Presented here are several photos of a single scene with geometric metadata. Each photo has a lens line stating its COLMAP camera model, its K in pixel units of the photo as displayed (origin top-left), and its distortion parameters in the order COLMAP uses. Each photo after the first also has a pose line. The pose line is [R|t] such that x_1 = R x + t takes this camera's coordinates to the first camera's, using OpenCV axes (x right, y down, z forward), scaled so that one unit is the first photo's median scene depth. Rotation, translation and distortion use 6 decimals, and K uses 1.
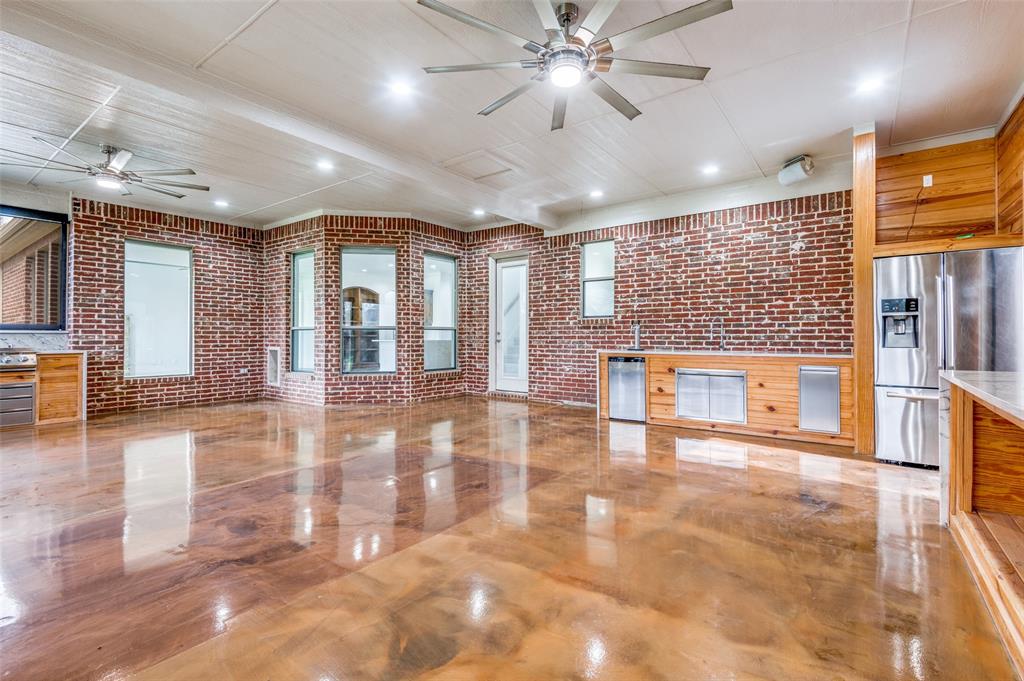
lens RADIAL K [[463.8, 0, 511.2], [0, 463.8, 329.9], [0, 0, 1]] dist [0.032253, -0.020424]
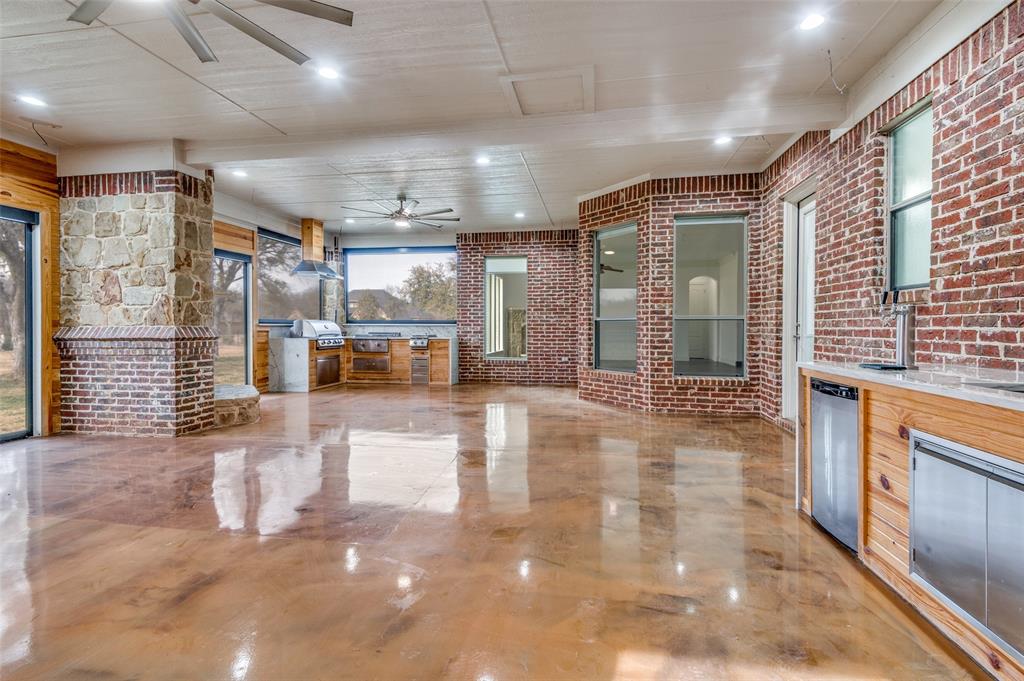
lens RADIAL K [[463.8, 0, 511.2], [0, 463.8, 329.9], [0, 0, 1]] dist [0.032253, -0.020424]
pose [[0.435301, 0.006985, -0.900258, 0.400136], [0.012081, 0.999835, 0.013599, 0.001694], [0.900204, -0.016795, 0.435144, 0.442885]]
